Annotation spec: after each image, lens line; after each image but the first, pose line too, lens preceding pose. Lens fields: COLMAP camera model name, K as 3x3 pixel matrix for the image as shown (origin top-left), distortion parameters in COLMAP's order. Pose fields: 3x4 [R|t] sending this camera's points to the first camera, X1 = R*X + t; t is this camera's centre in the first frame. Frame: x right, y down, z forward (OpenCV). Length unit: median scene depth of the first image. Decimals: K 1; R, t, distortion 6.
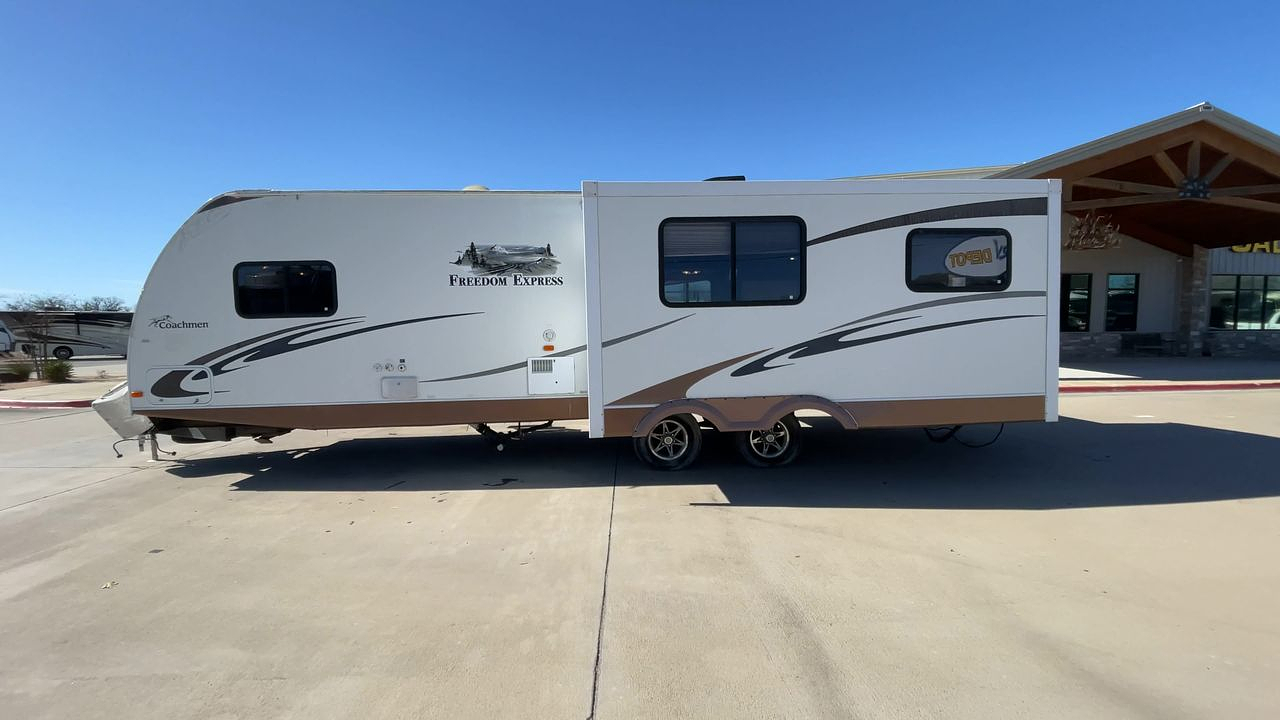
lens RADIAL K [[523.2, 0, 651.0], [0, 523.2, 362.1], [0, 0, 1]] dist [0.038425, -0.044404]
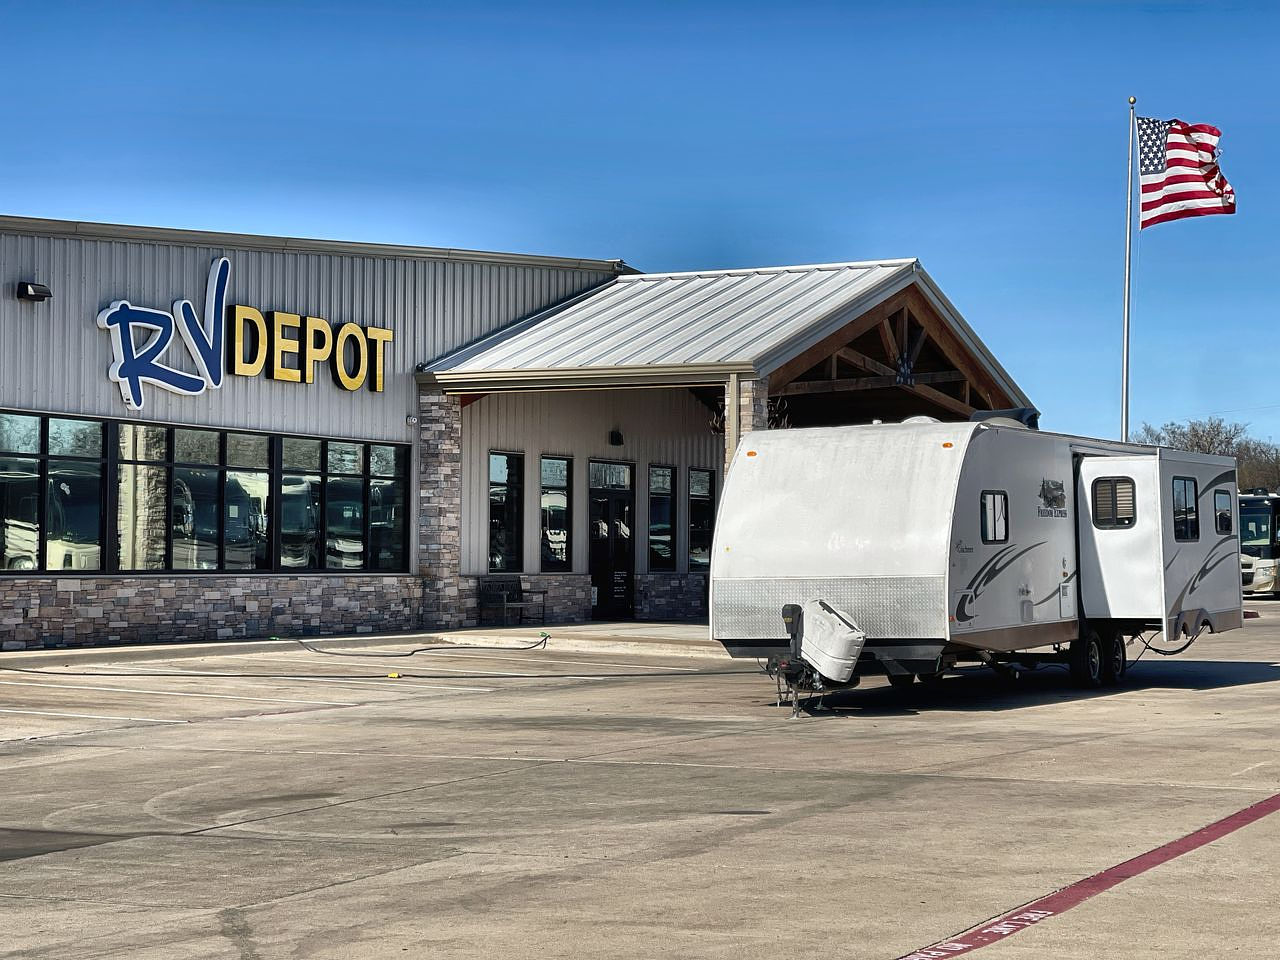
lens RADIAL K [[2416.7, 0, 640.0], [0, 2416.7, 480.0], [0, 0, 1]] dist [0.160910, 0.044028]
pose [[0.487687, 0.036526, 0.872254, -5.137709], [0.052683, 0.996072, -0.071167, 0.091554], [-0.871428, 0.080661, 0.483847, -0.704364]]
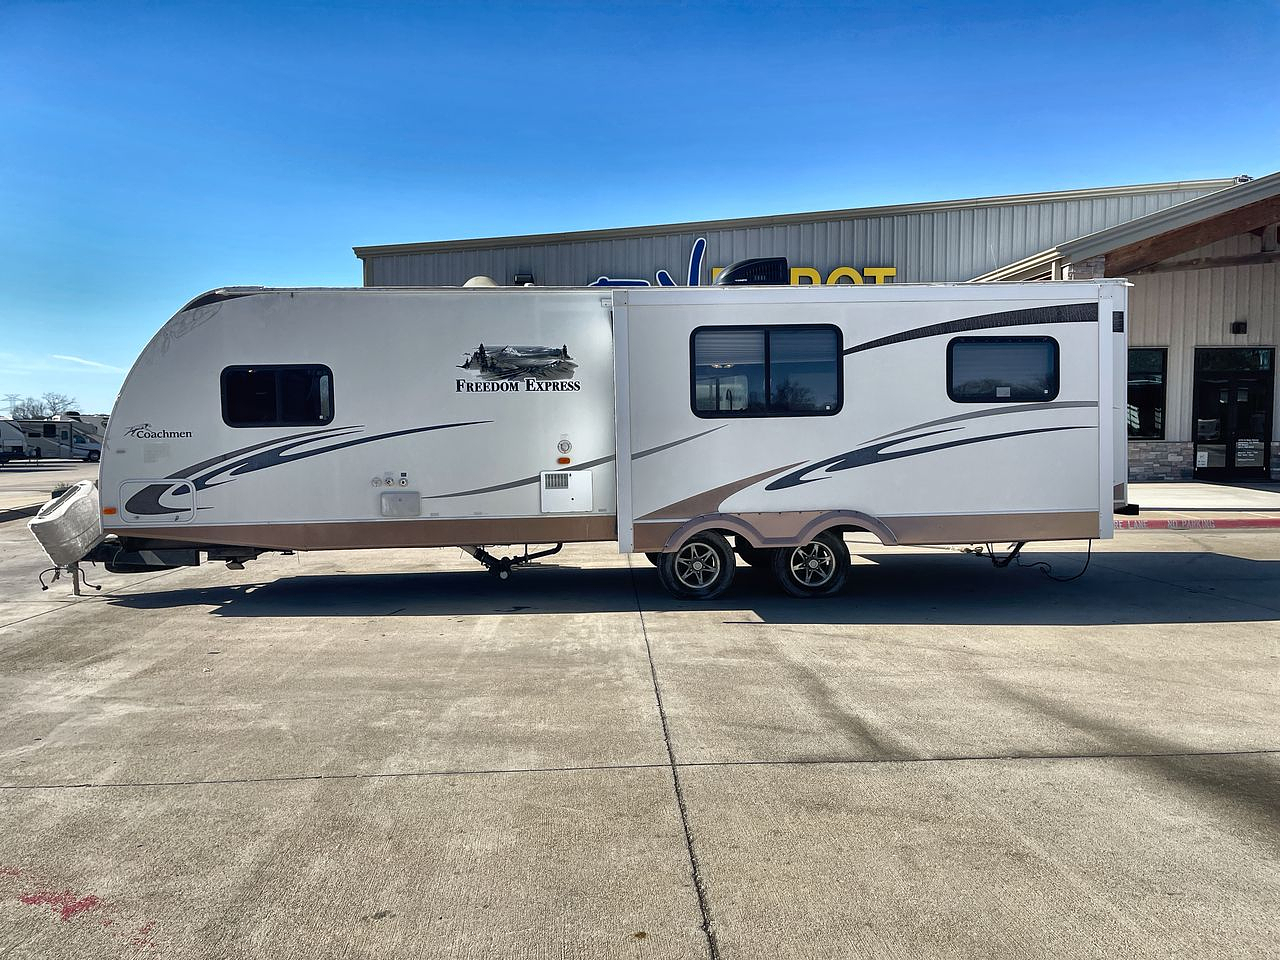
lens RADIAL K [[993.0, 0, 640.0], [0, 993.0, 480.0], [0, 0, 1]] dist [0.009008, -0.000018]
pose [[0.999996, 0.001723, -0.002267, -0.062858], [-0.001753, 0.999908, -0.013463, 0.029054], [0.002243, 0.013467, 0.999907, -0.705455]]
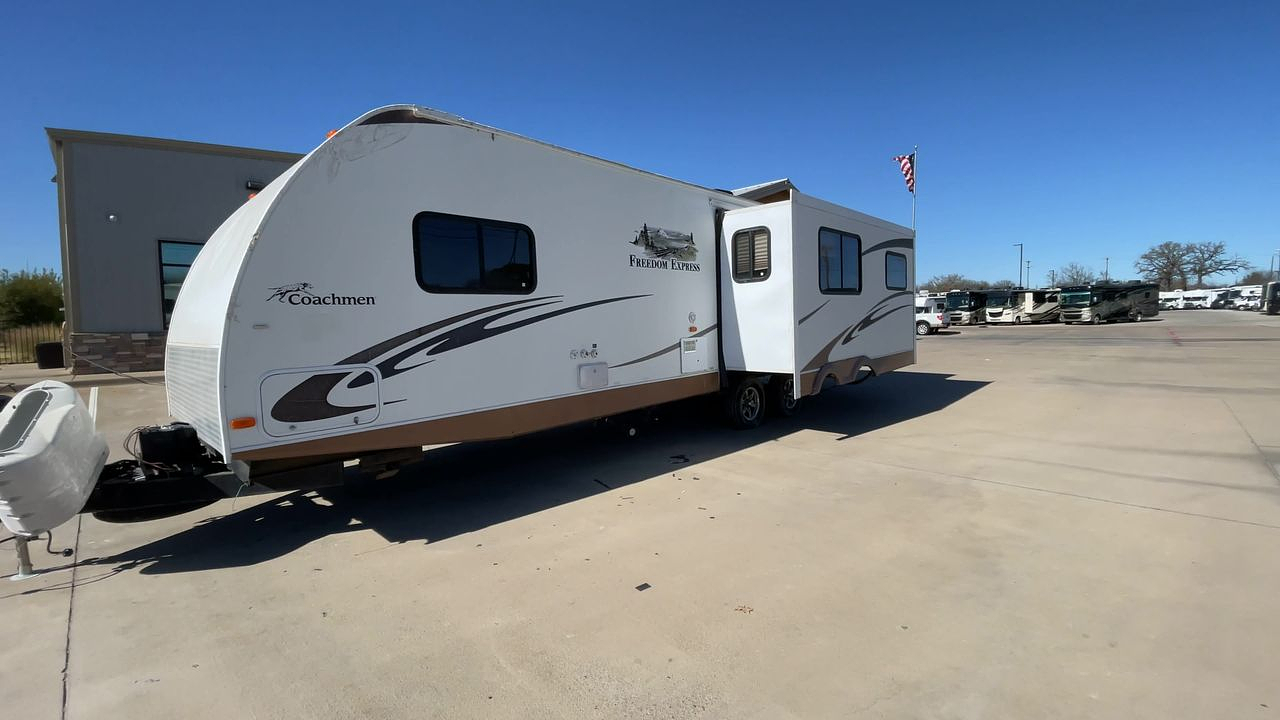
lens RADIAL K [[535.6, 0, 642.6], [0, 535.6, 351.9], [0, 0, 1]] dist [0.038447, -0.000126]
pose [[0.719673, -0.045622, 0.692812, -1.055377], [0.051281, 0.998606, 0.012489, 0.000722], [-0.692416, 0.026540, 0.721010, 0.282112]]
